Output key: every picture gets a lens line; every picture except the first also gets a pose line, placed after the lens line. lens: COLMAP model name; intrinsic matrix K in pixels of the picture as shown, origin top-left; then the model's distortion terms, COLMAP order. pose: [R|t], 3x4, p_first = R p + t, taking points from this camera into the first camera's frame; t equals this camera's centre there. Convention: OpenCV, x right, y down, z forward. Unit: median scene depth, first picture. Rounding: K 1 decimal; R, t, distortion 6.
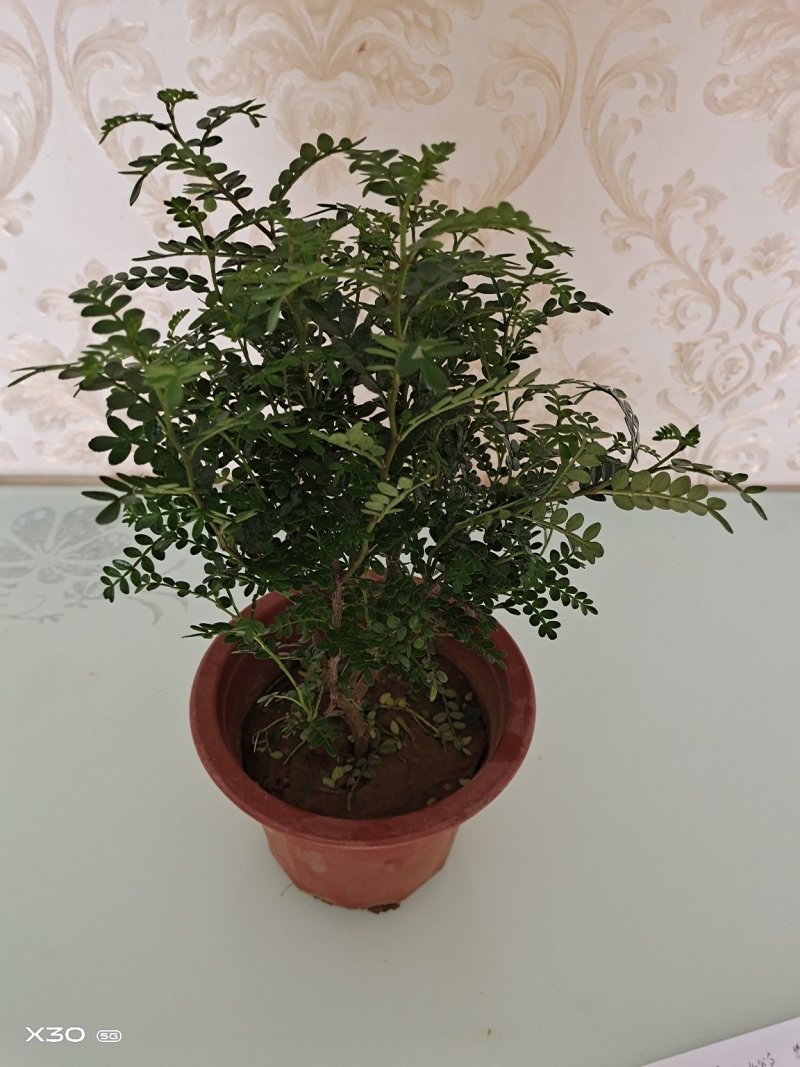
lens RADIAL K [[828.2, 0, 397.9], [0, 828.2, 537.2], [0, 0, 1]] dist [0.039256, -0.020504]
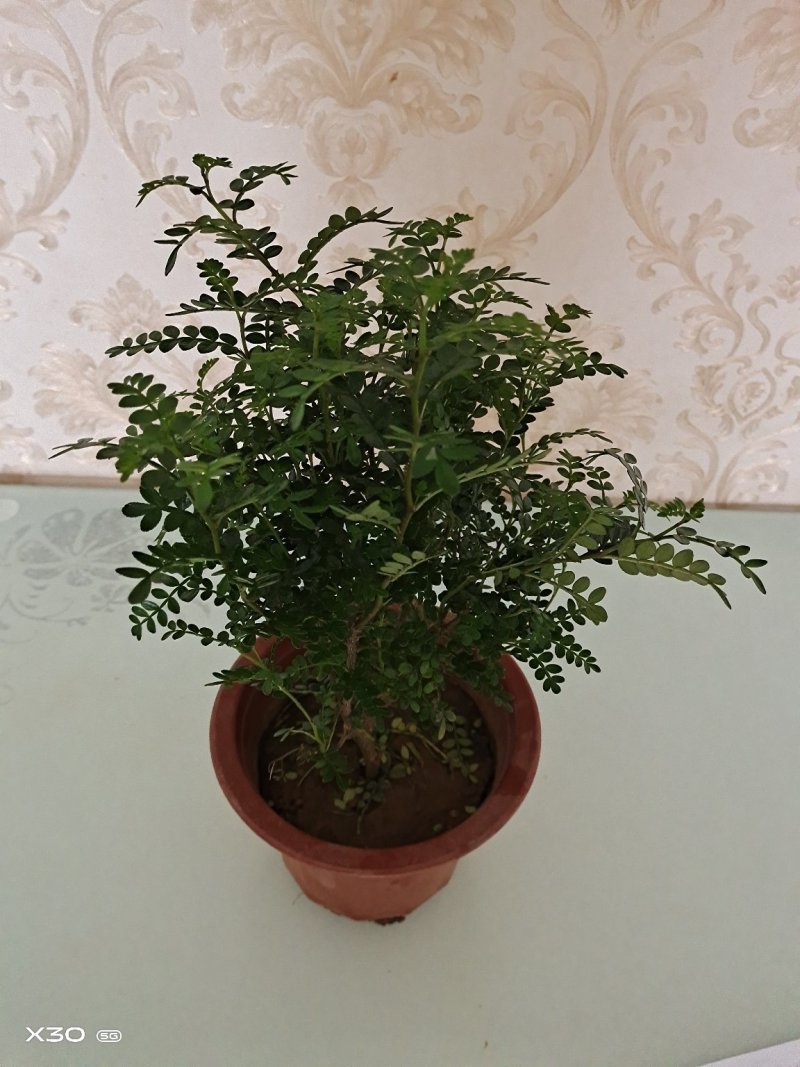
lens RADIAL K [[830.6, 0, 398.9], [0, 830.6, 538.6], [0, 0, 1]] dist [0.033063, -0.013008]
pose [[0.999246, 0.030770, -0.023680, 0.005049], [-0.029931, 0.998938, 0.035022, -0.074356], [0.024733, -0.034286, 0.999106, -0.034422]]
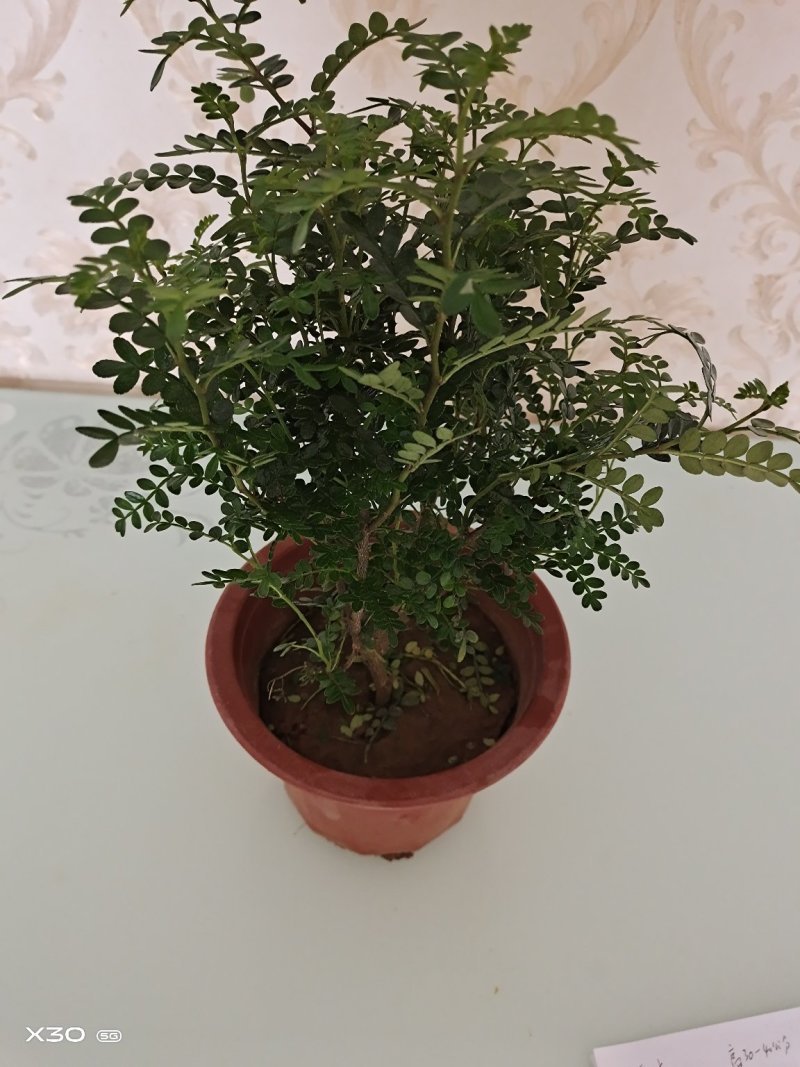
lens RADIAL K [[832.5, 0, 398.6], [0, 832.5, 536.8], [0, 0, 1]] dist [0.032288, -0.025827]
pose [[0.997005, 0.064376, -0.042860, 0.003199], [-0.059852, 0.993228, 0.099580, -0.025154], [0.048980, -0.096717, 0.994106, 0.065433]]
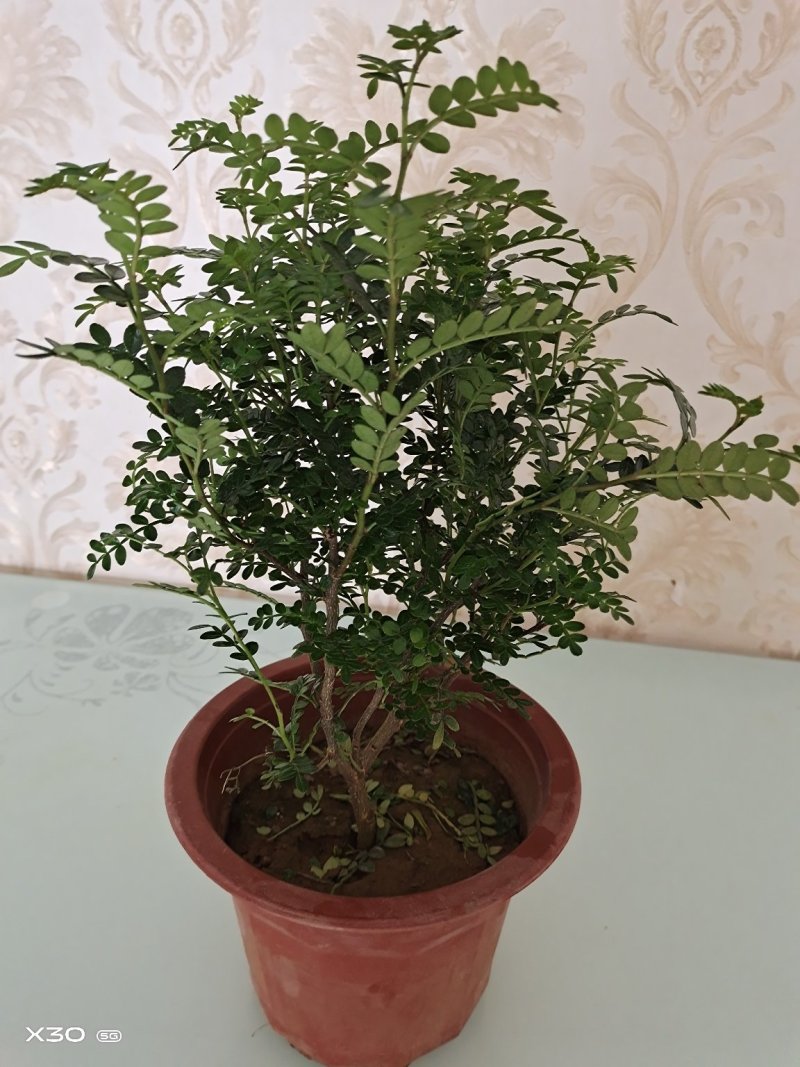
lens RADIAL K [[830.6, 0, 398.9], [0, 830.6, 538.6], [0, 0, 1]] dist [0.033063, -0.013008]
pose [[0.981455, 0.075072, -0.176380, 0.109757], [-0.121531, 0.955252, -0.269672, 0.182853], [0.148242, 0.286107, 0.946661, 0.131708]]
